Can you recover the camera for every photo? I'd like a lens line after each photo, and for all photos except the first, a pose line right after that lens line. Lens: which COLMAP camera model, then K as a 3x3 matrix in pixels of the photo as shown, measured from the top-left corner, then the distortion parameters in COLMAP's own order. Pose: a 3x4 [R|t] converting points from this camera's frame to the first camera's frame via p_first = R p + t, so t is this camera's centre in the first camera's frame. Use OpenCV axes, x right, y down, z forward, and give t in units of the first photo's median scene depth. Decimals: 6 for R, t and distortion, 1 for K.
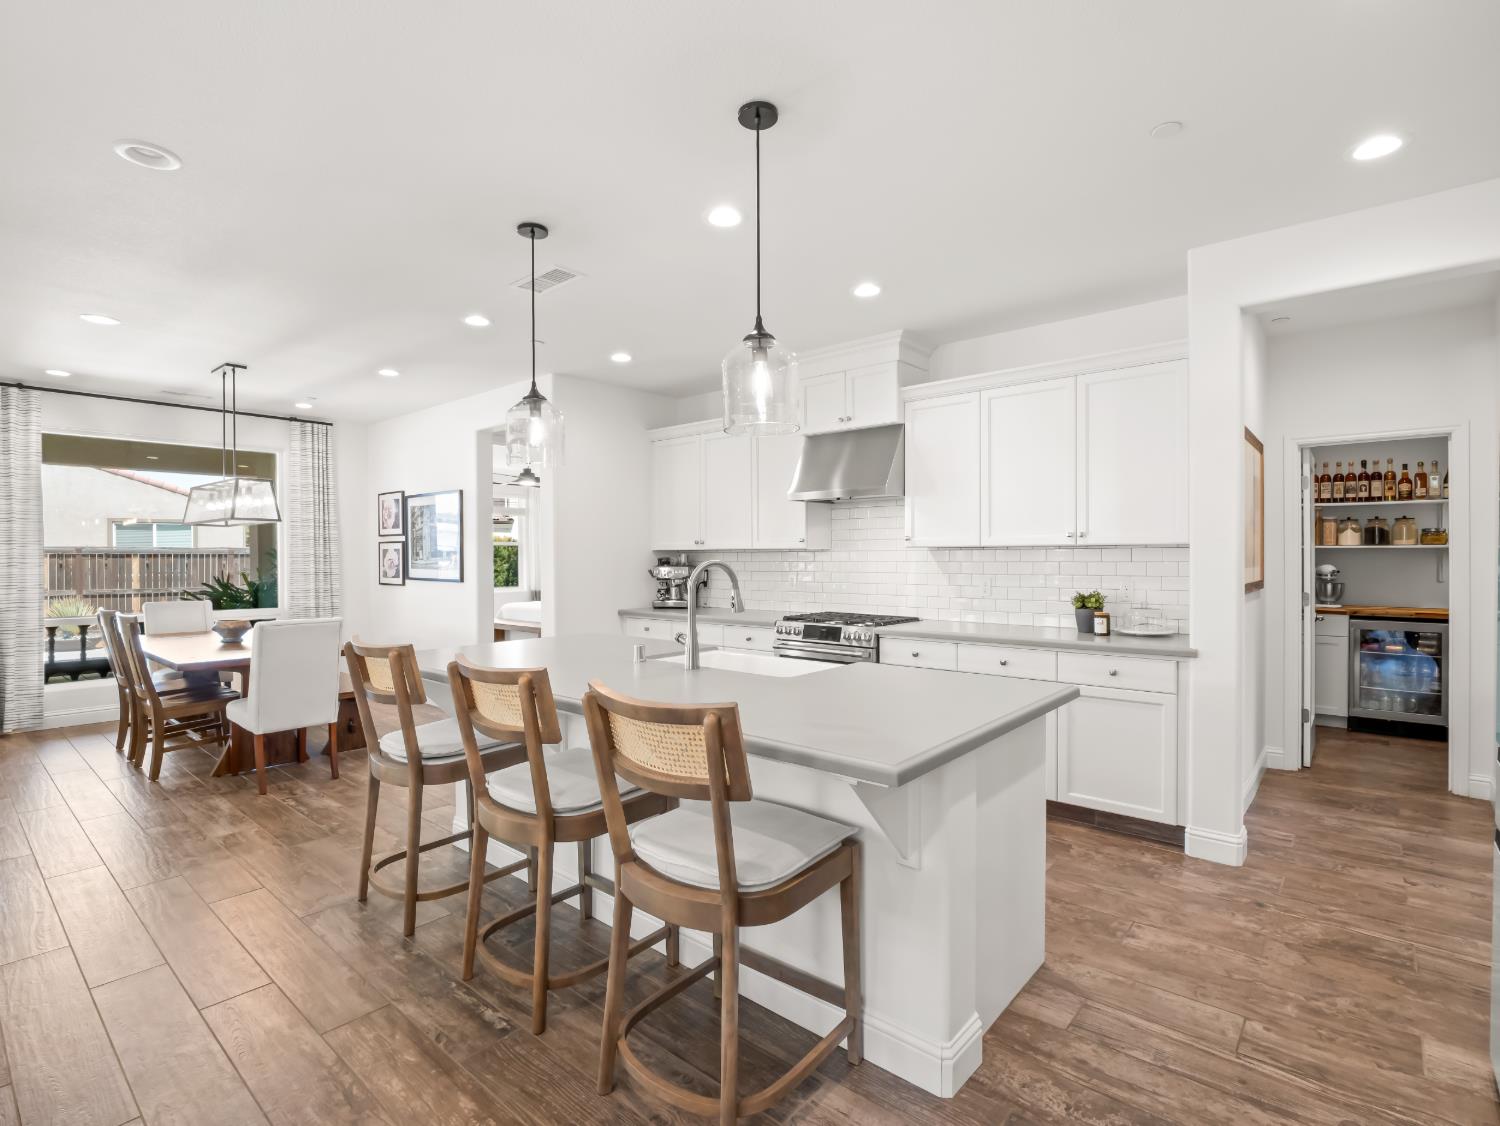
lens RADIAL K [[725.7, 0, 747.7], [0, 725.7, 563.7], [0, 0, 1]] dist [-0.011852, -0.003728]
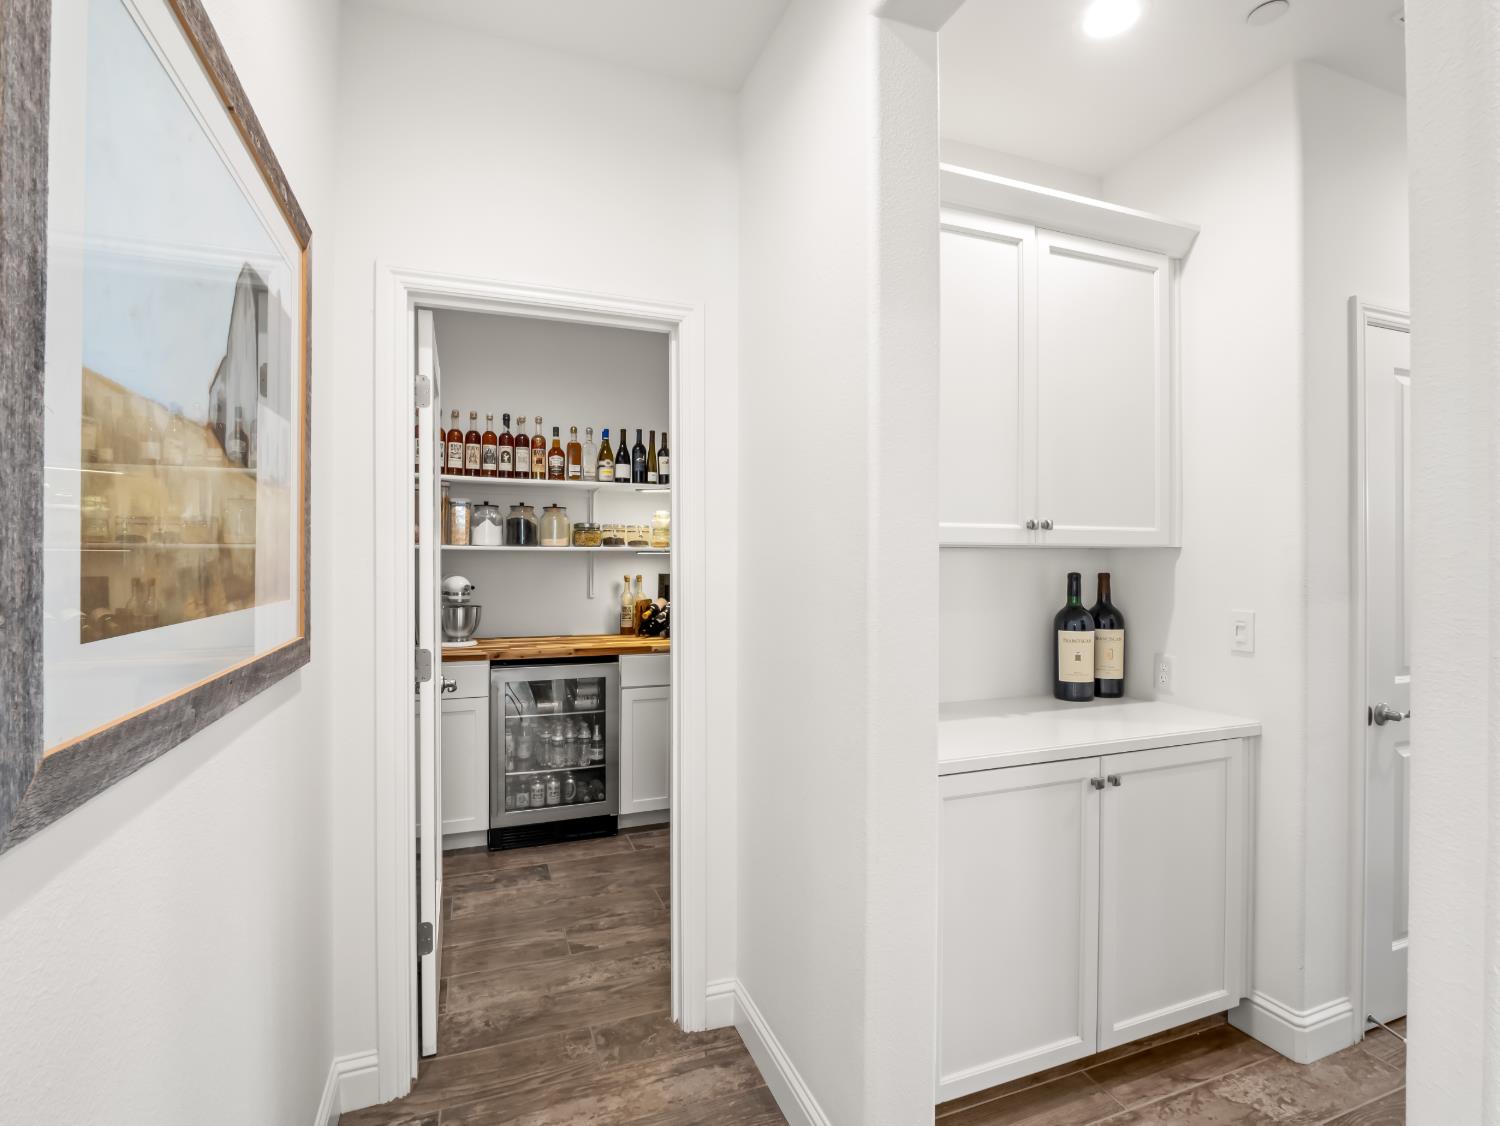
lens RADIAL K [[725.7, 0, 752.7], [0, 725.7, 558.5], [0, 0, 1]] dist [-0.011852, -0.003728]
pose [[0.472259, 0.006771, 0.881434, 0.392946], [0.003940, 0.999944, -0.009792, -0.007121], [-0.881451, 0.008098, 0.472206, 0.501933]]
